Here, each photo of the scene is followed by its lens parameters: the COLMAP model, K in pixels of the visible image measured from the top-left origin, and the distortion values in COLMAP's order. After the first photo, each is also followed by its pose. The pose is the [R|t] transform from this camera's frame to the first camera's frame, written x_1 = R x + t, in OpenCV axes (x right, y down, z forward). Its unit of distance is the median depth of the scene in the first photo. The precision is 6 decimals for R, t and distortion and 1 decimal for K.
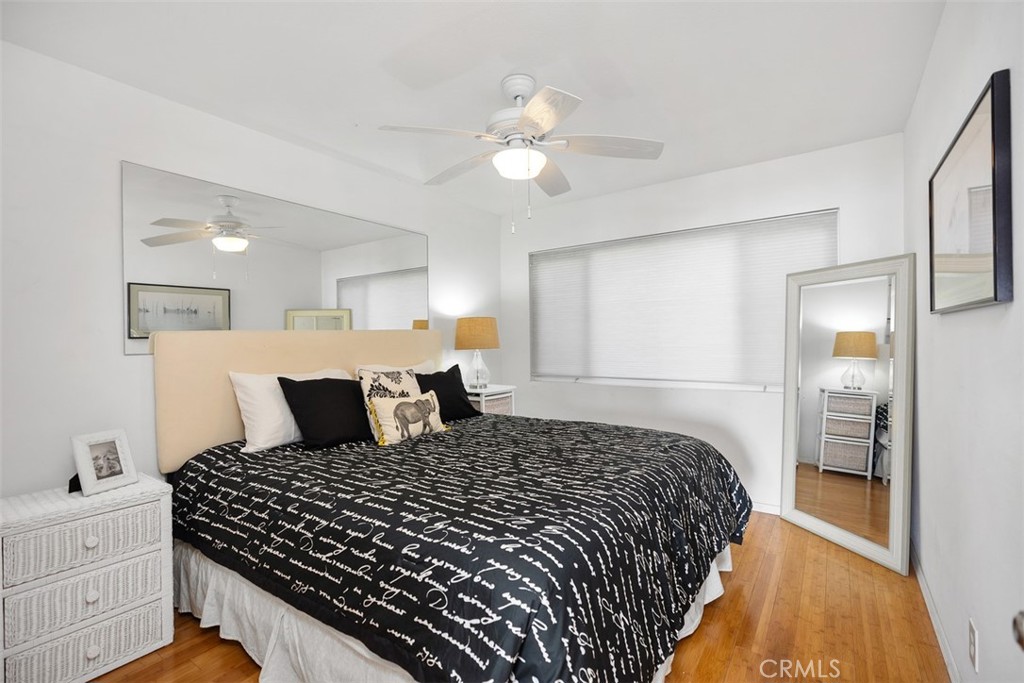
lens RADIAL K [[463.6, 0, 512.0], [0, 463.6, 335.4], [0, 0, 1]] dist [-0.002250, -0.000175]
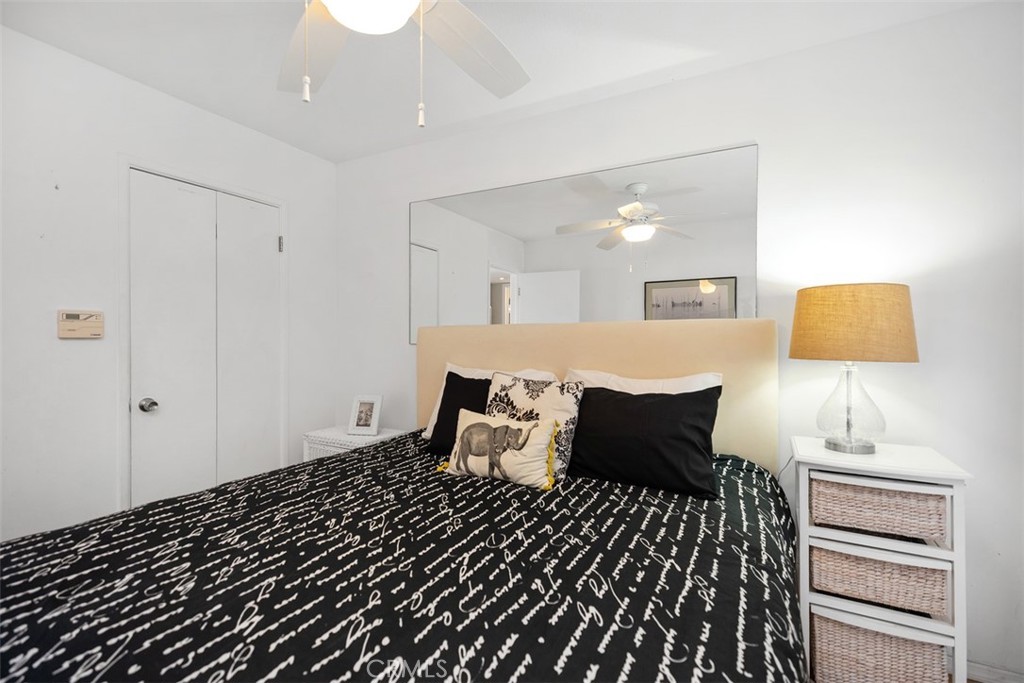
lens RADIAL K [[463.6, 0, 512.0], [0, 463.6, 335.4], [0, 0, 1]] dist [-0.002250, -0.000175]
pose [[0.125351, 0.013819, -0.992016, 0.490539], [0.003366, 0.999891, 0.014354, -0.000412], [0.992107, -0.005139, 0.125290, 0.990188]]
